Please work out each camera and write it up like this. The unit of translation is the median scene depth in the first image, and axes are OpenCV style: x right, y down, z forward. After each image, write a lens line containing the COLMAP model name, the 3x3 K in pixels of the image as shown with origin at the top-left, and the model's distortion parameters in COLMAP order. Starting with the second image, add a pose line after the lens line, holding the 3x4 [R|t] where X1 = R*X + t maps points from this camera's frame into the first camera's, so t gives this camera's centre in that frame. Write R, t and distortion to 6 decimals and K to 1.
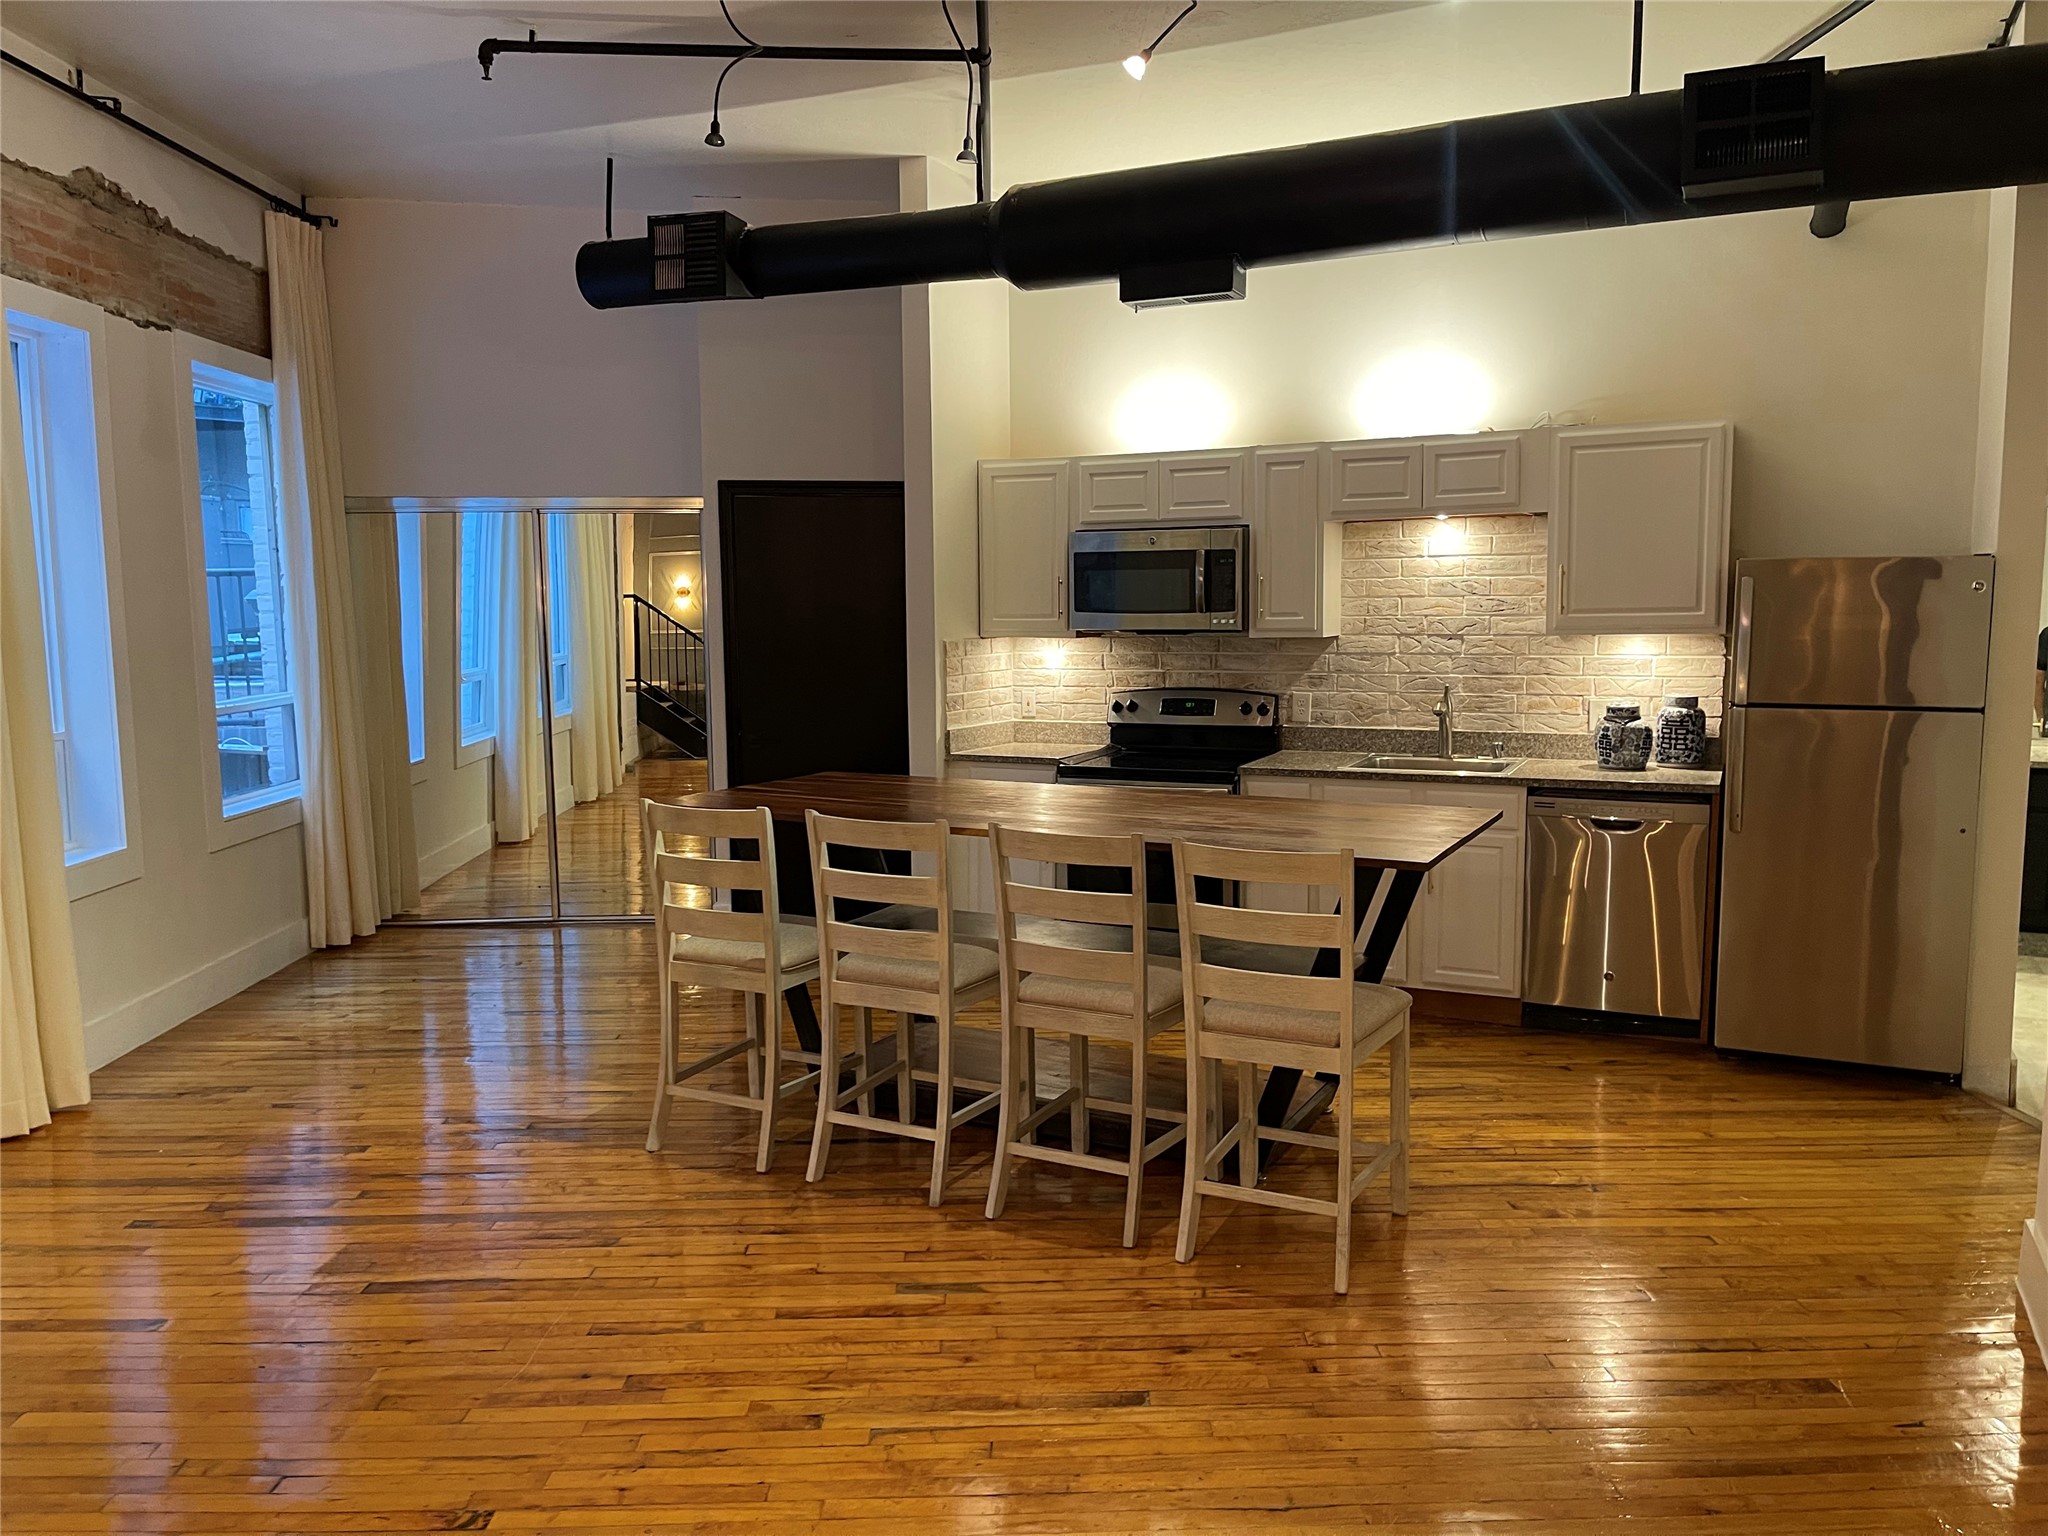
lens RADIAL K [[1533.1, 0, 1038.6], [0, 1533.1, 767.4], [0, 0, 1]] dist [0.046876, -0.053348]
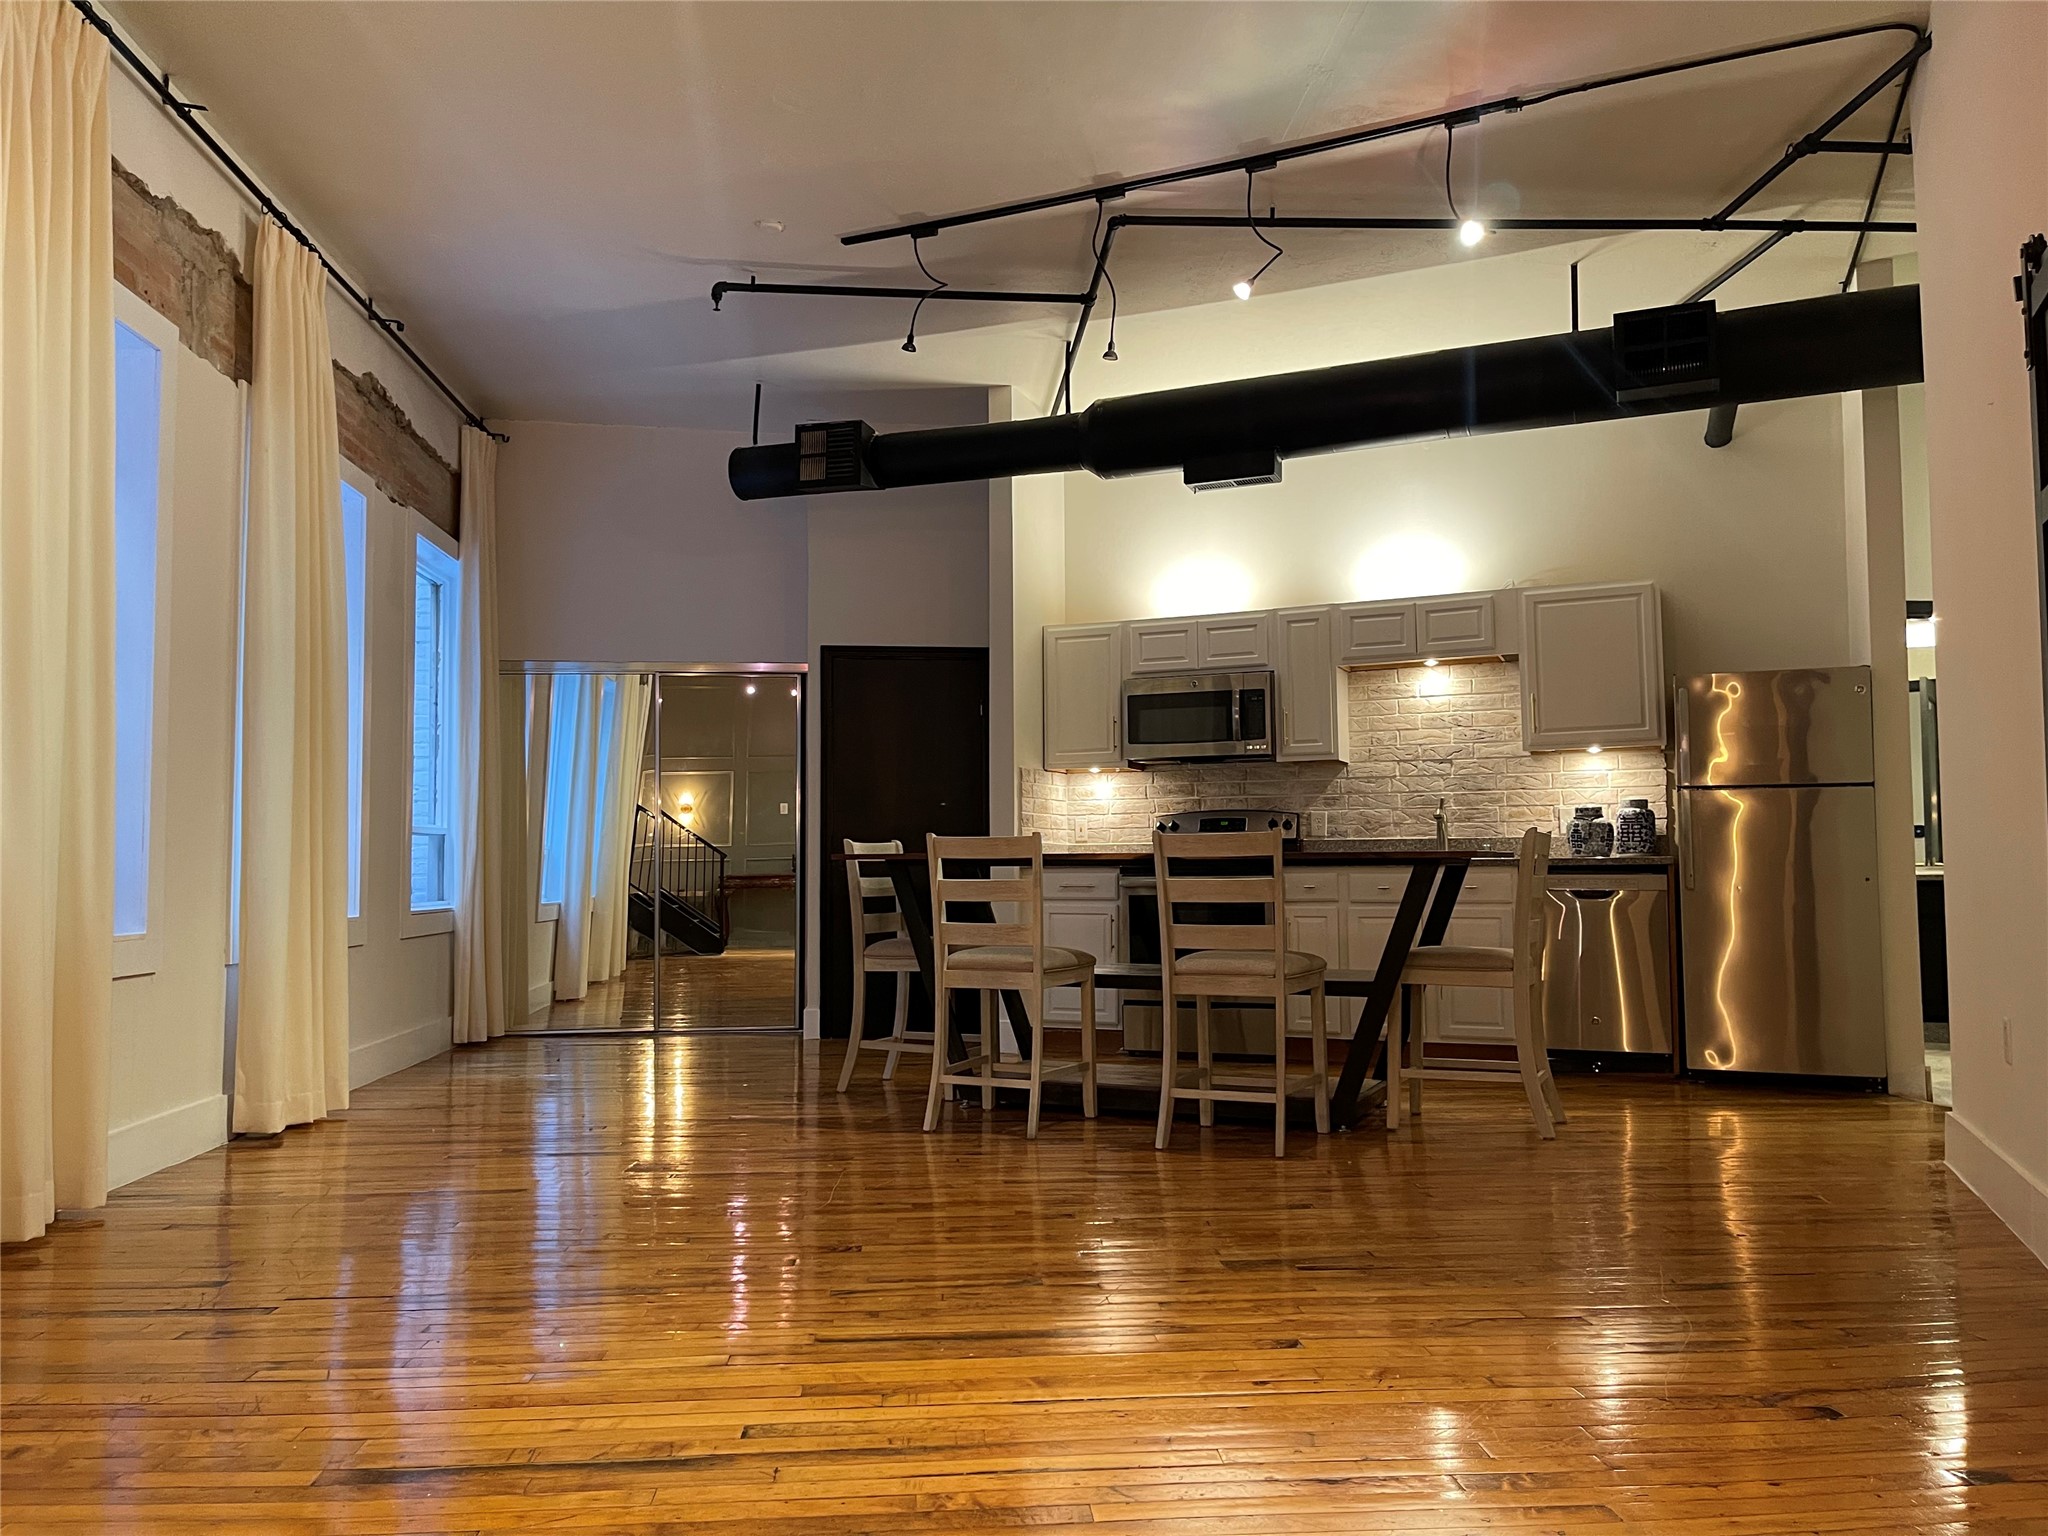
lens RADIAL K [[1533.1, 0, 1009.7], [0, 1533.1, 779.9], [0, 0, 1]] dist [0.046876, -0.053348]
pose [[0.999117, 0.002330, 0.041947, -0.129367], [0.004868, 0.985314, -0.170685, 0.140991], [-0.041729, 0.170739, 0.984432, -0.189208]]
